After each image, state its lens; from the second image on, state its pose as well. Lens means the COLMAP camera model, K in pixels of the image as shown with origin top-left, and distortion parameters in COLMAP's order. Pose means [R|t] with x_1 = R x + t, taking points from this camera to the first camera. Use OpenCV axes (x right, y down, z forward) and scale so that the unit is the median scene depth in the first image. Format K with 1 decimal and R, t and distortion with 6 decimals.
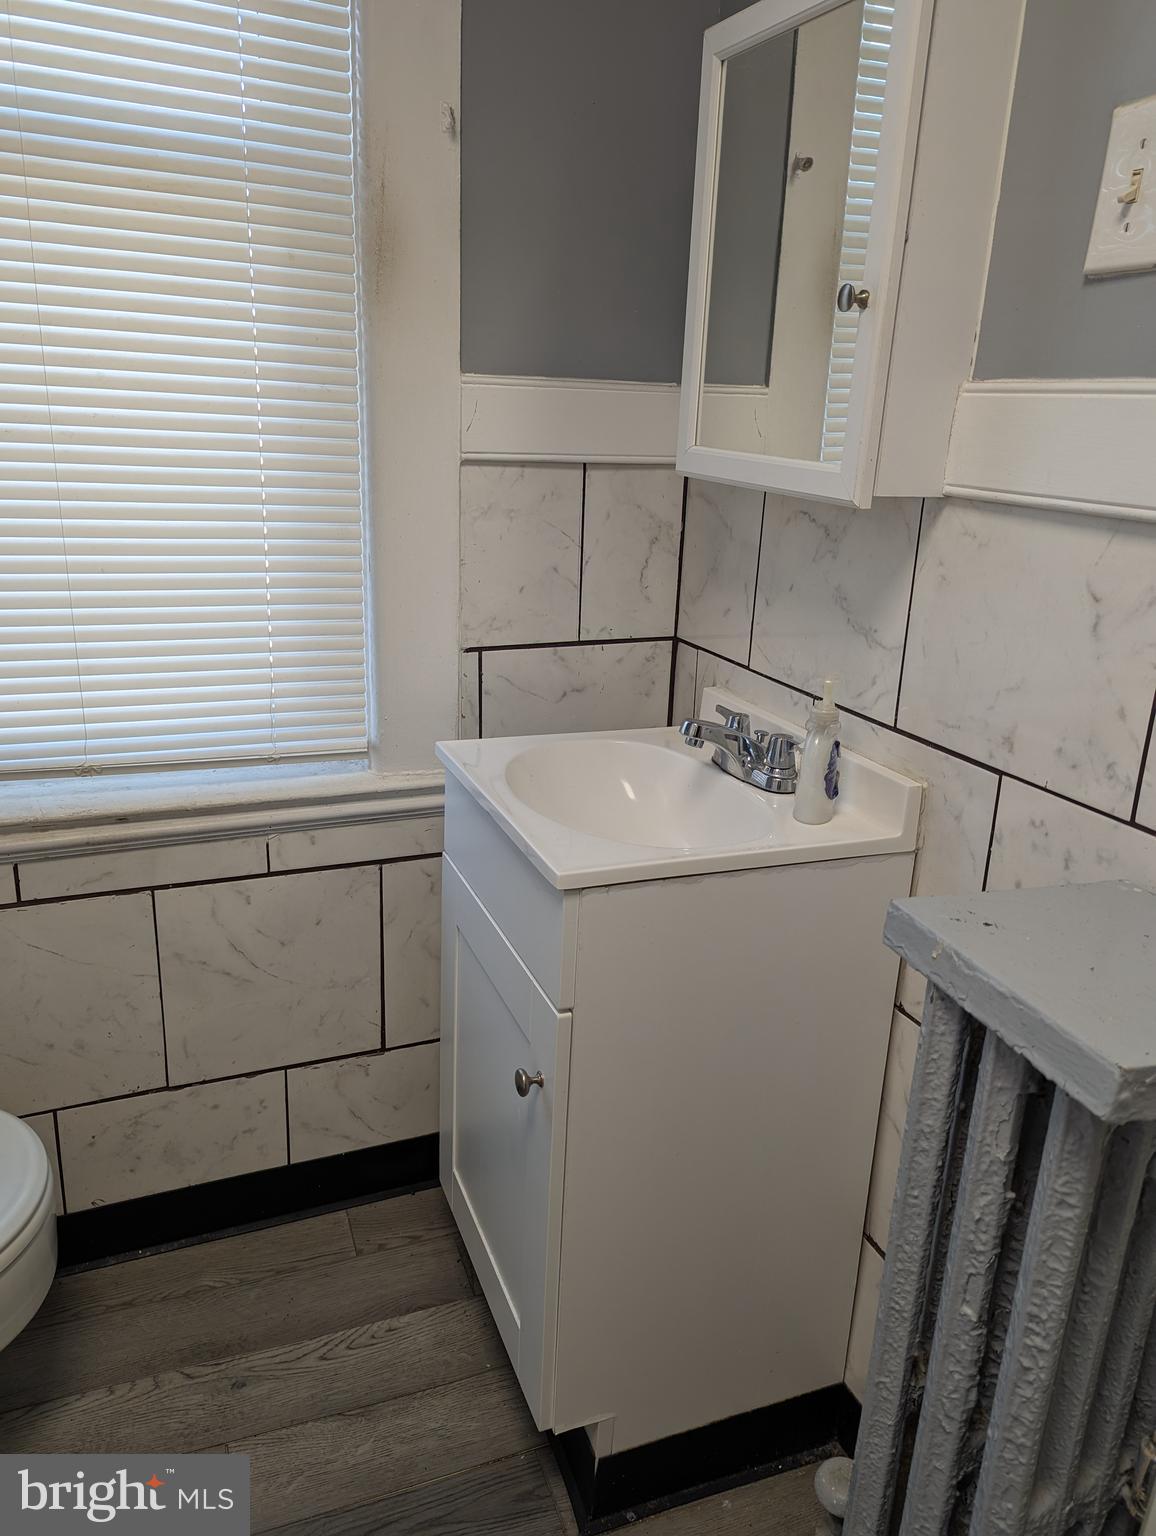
lens RADIAL K [[1089.0, 0, 578.8], [0, 1089.0, 766.6], [0, 0, 1]] dist [0.051917, -0.044294]
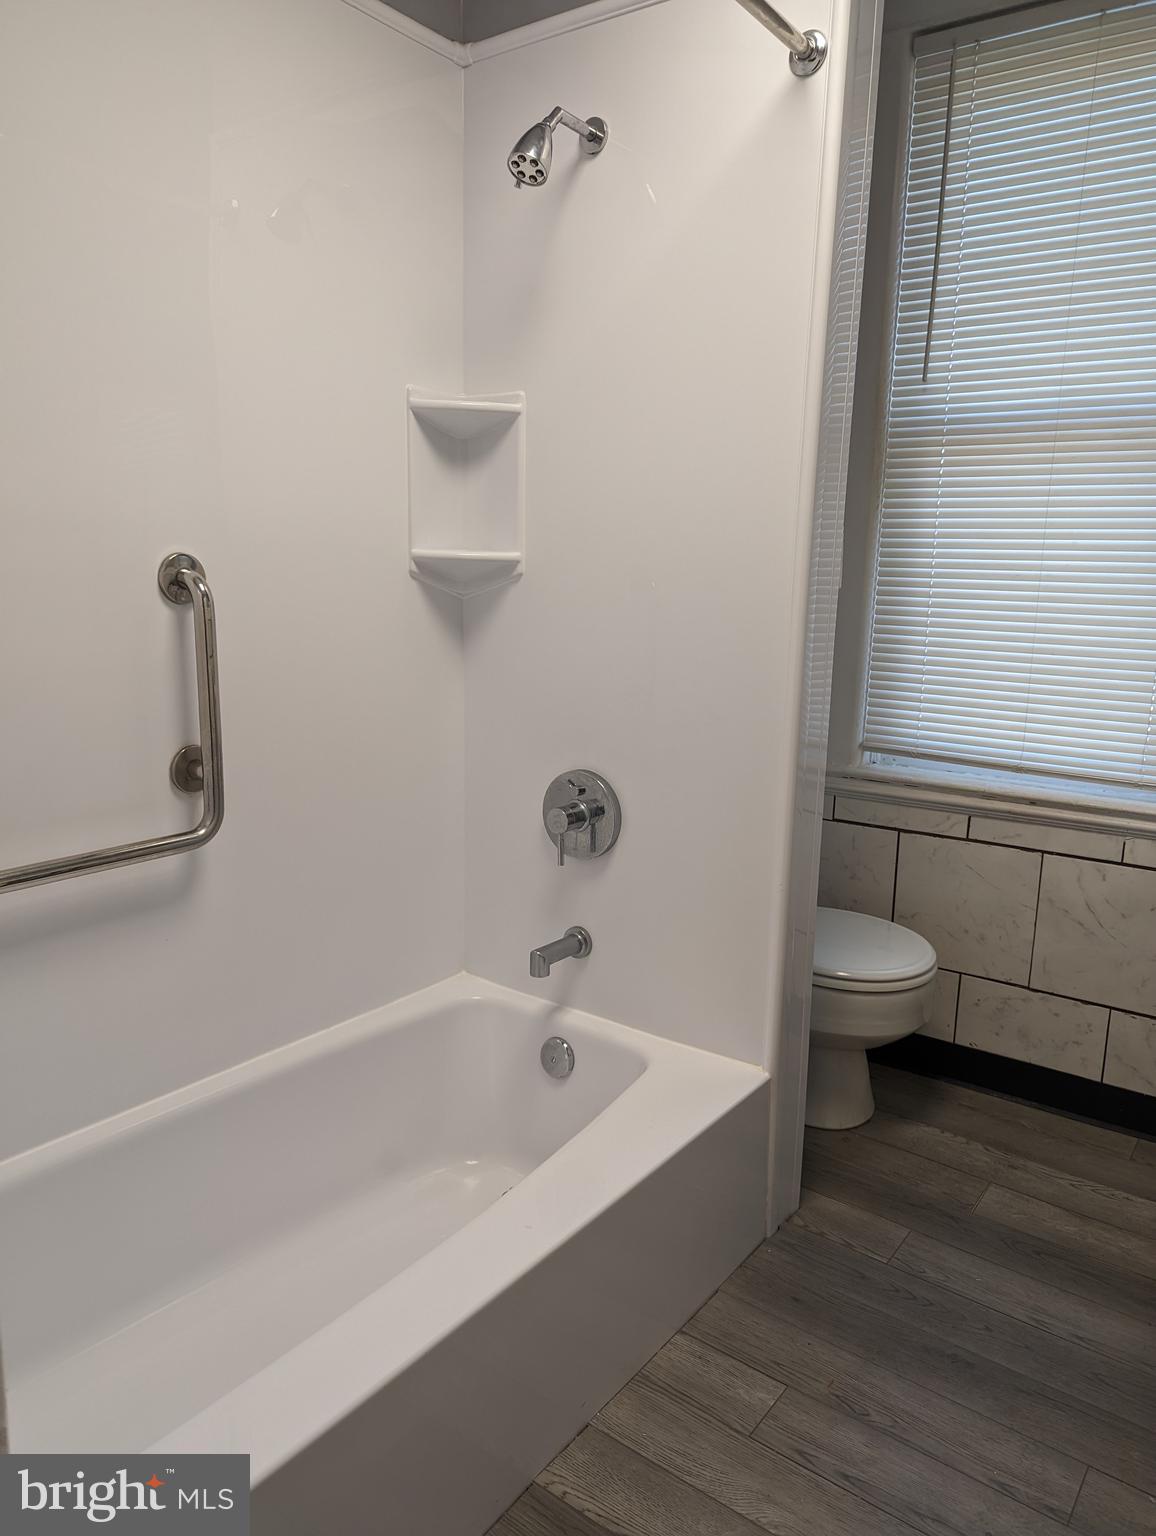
lens RADIAL K [[1089.0, 0, 575.9], [0, 1089.0, 769.0], [0, 0, 1]] dist [0.051917, -0.044294]
pose [[0.548747, 0.131570, -0.825570, 0.527836], [-0.254208, 0.967035, -0.014855, 0.186184], [0.796401, 0.218018, 0.564104, -0.458170]]
